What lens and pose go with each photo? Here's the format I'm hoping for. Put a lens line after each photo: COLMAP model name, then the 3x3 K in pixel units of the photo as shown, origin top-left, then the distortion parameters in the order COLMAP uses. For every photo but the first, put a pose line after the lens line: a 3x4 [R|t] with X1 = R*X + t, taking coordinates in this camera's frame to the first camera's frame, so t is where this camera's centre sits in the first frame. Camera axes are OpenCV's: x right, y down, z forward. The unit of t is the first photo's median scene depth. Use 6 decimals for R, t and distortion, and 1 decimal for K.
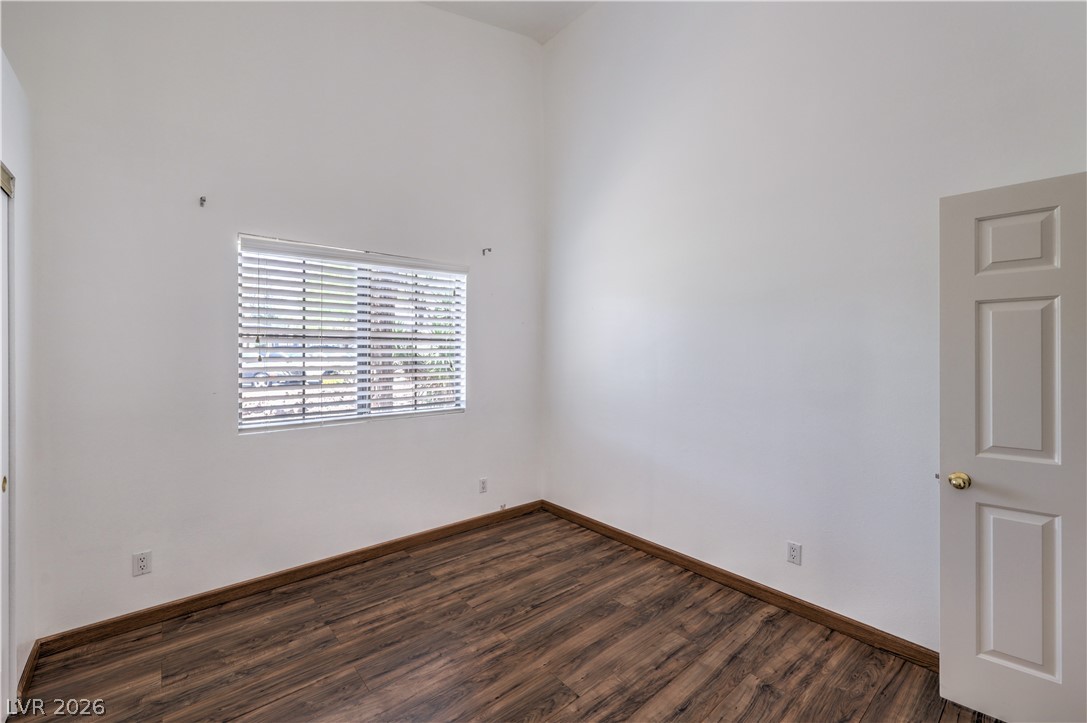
lens RADIAL K [[444.5, 0, 548.3], [0, 444.5, 362.7], [0, 0, 1]] dist [-0.000325, -0.000088]
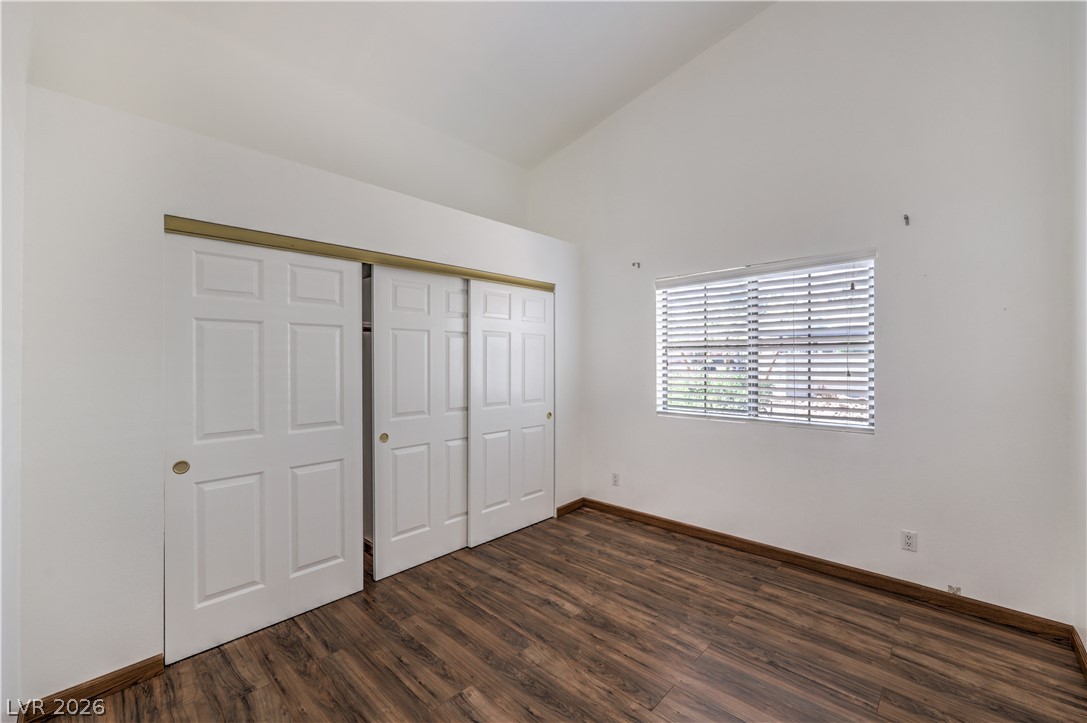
lens RADIAL K [[444.5, 0, 548.3], [0, 444.5, 362.7], [0, 0, 1]] dist [-0.000325, -0.000088]
pose [[0.108310, -0.000121, -0.994117, 0.715959], [-0.017100, 0.999852, -0.001984, -0.003982], [0.993970, 0.017214, 0.108292, 0.463640]]
